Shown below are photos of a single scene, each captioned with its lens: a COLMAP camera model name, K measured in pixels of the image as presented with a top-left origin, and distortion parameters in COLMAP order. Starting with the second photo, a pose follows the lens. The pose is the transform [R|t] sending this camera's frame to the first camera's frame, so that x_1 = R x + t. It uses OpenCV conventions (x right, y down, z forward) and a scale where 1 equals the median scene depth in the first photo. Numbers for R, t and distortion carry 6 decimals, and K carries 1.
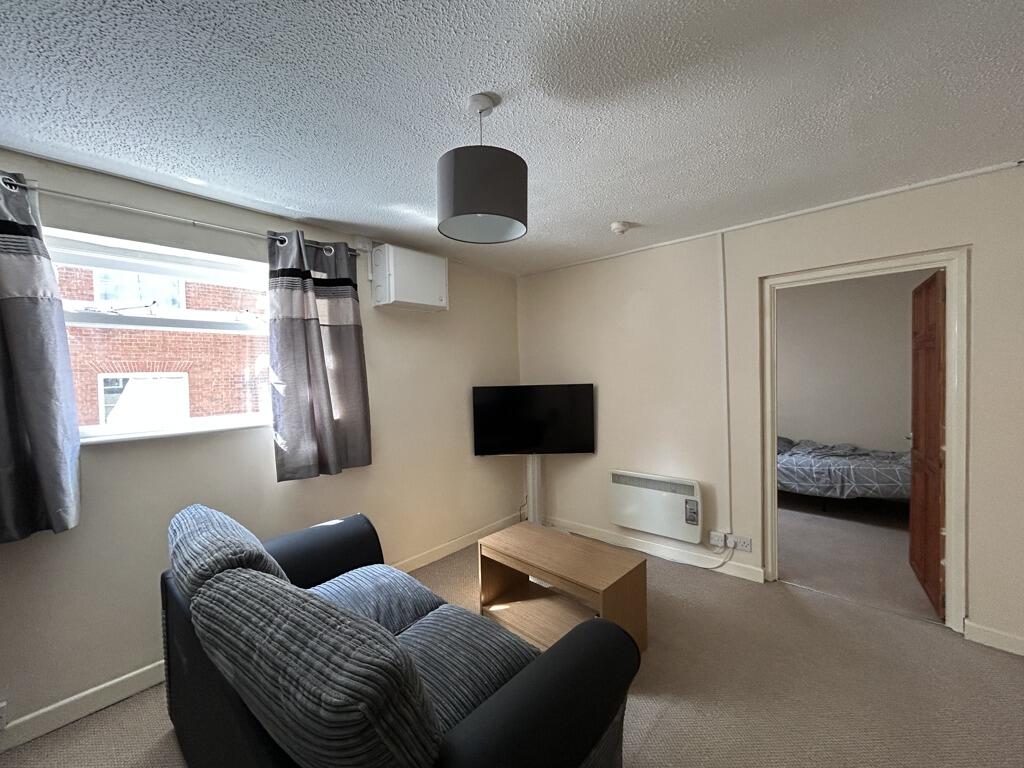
lens RADIAL K [[413.9, 0, 513.2], [0, 413.9, 382.5], [0, 0, 1]] dist [0.000243, 0.000070]
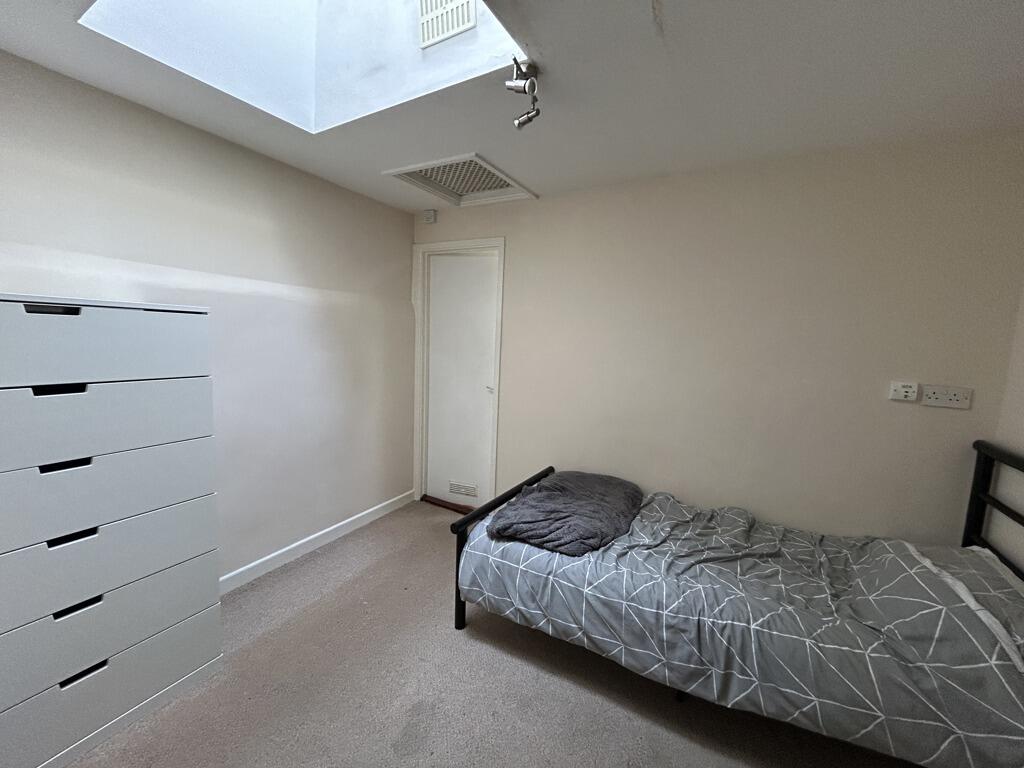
lens RADIAL K [[413.9, 0, 510.2], [0, 413.9, 382.7], [0, 0, 1]] dist [0.000243, 0.000070]
pose [[0.976837, 0.036051, 0.210926, 0.507118], [-0.054299, 0.995204, 0.081372, -0.032184], [-0.206980, -0.090940, 0.974109, 0.688122]]
